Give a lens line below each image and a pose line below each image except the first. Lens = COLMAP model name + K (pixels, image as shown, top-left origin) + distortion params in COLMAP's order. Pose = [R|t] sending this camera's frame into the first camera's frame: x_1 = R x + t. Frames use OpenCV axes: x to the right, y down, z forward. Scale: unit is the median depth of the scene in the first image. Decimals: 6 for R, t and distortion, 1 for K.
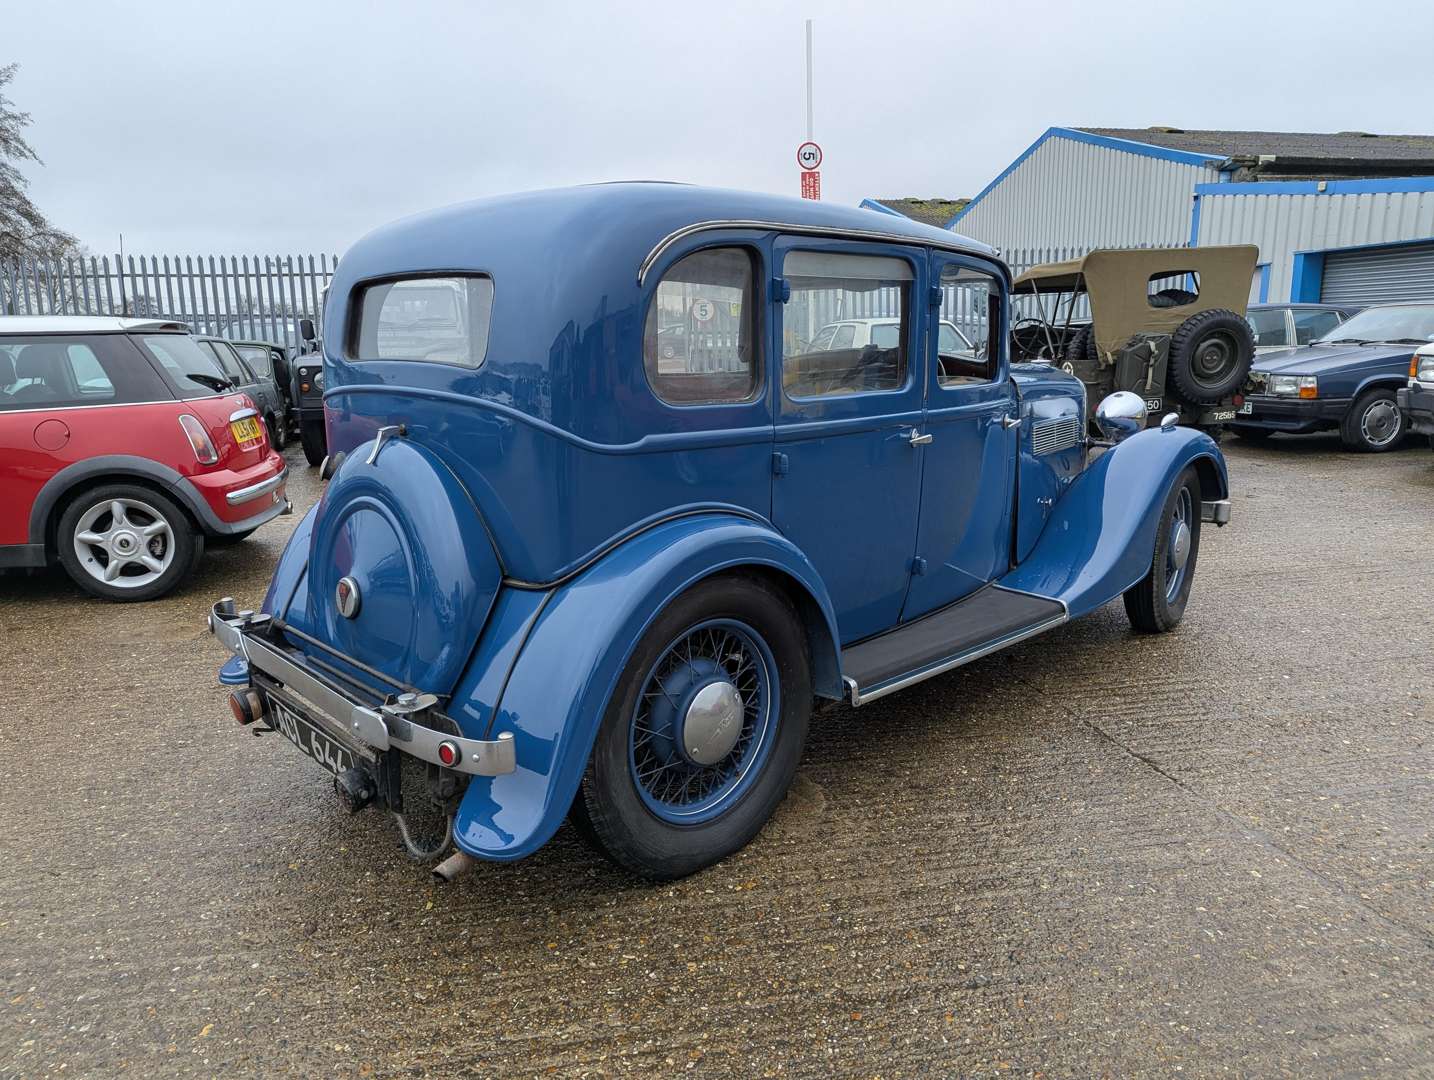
lens RADIAL K [[969.5, 0, 717.0], [0, 969.5, 540.0], [0, 0, 1]] dist [0.048116, -0.000791]
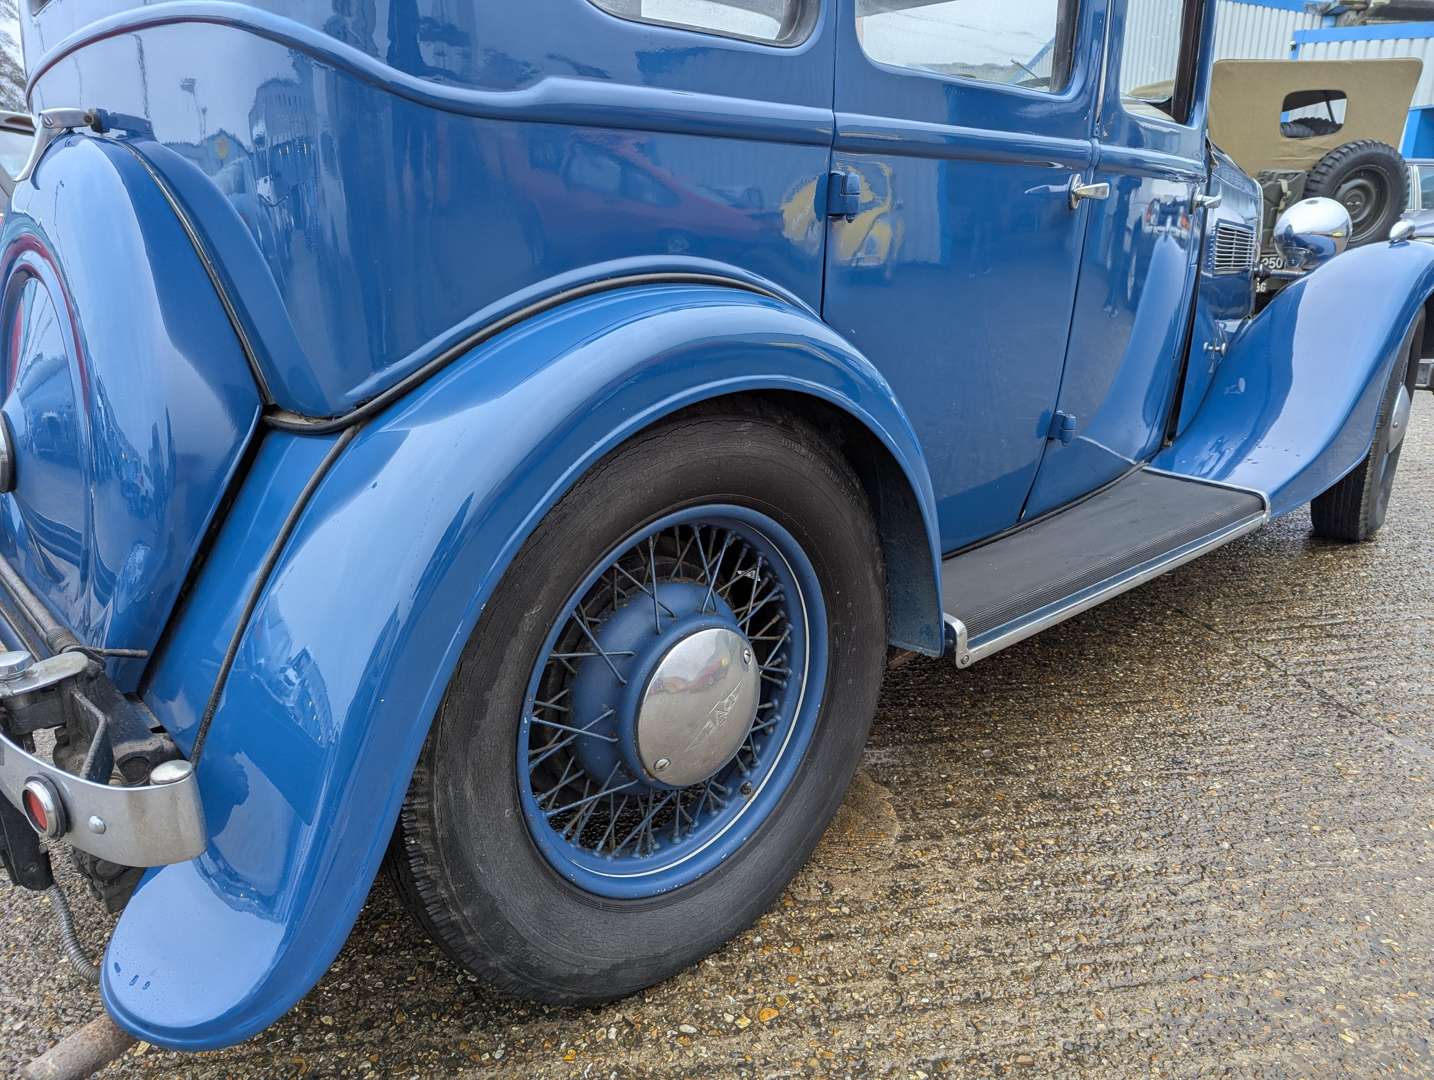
lens RADIAL K [[1007.7, 0, 722.5], [0, 1007.7, 545.0], [0, 0, 1]] dist [0.079227, -0.062900]
pose [[0.999742, 0.015753, -0.016345, 0.014245], [-0.013967, 0.994461, 0.104173, 0.045121], [0.017895, -0.103917, 0.994425, 0.448621]]
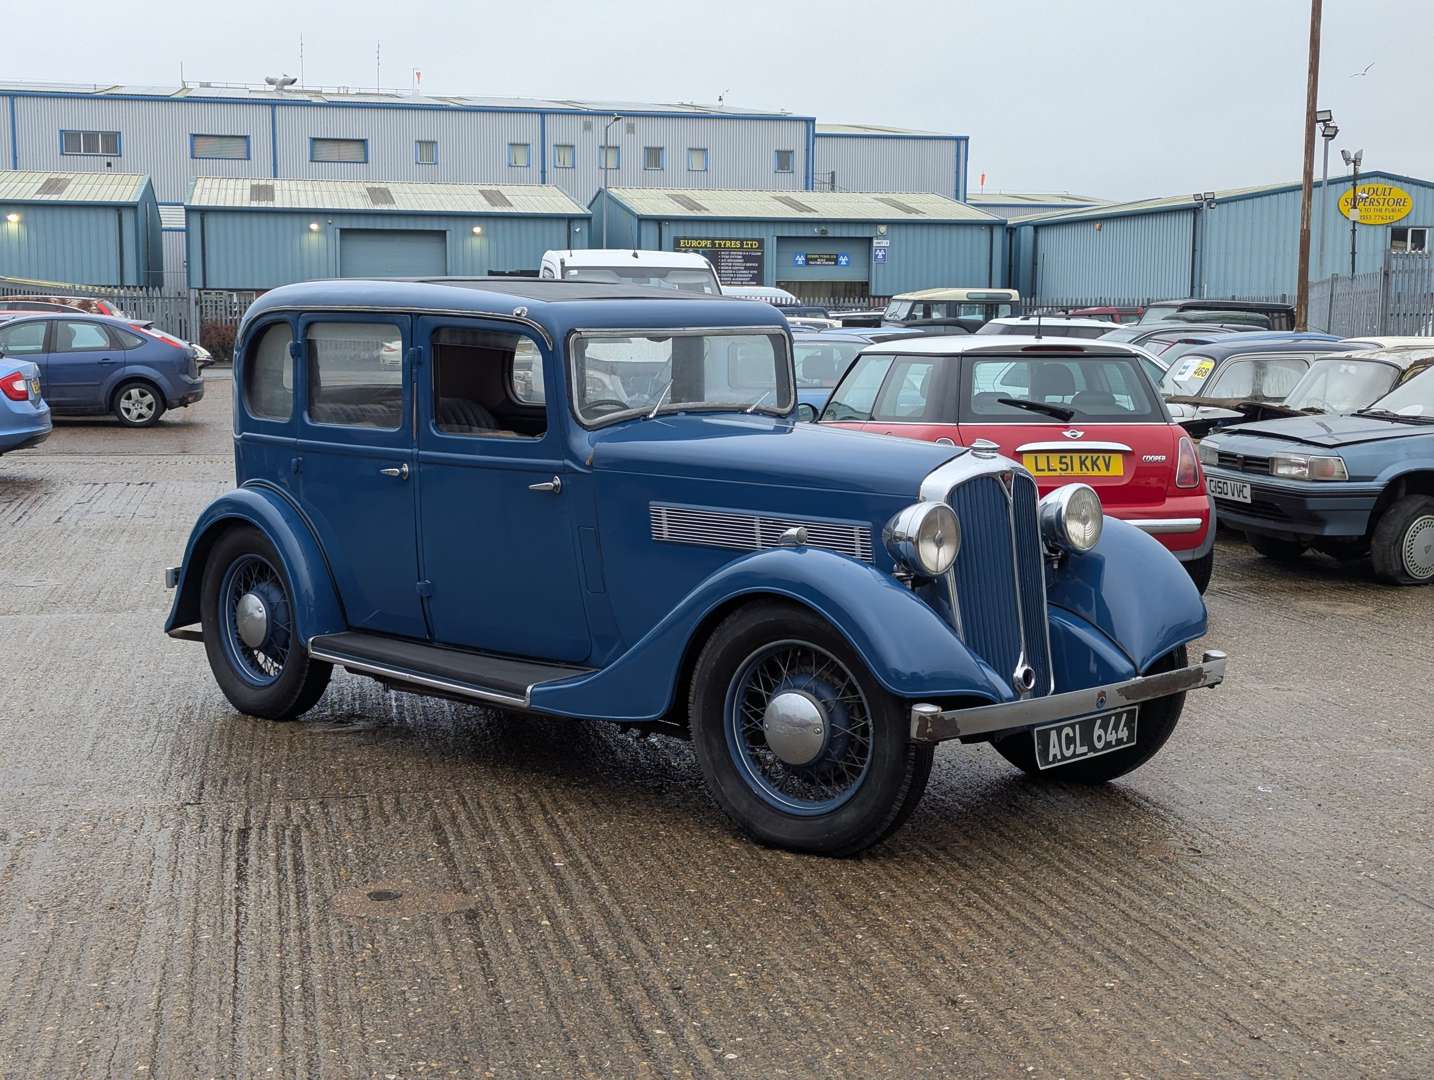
lens RADIAL K [[2025.5, 0, 717.0], [0, 2025.5, 540.0], [0, 0, 1]] dist [0.136485, -0.066099]
pose [[0.027810, 0.126402, -0.991589, 3.025441], [-0.216094, 0.969277, 0.117497, -0.443927], [0.975977, 0.211008, 0.054271, 1.433681]]
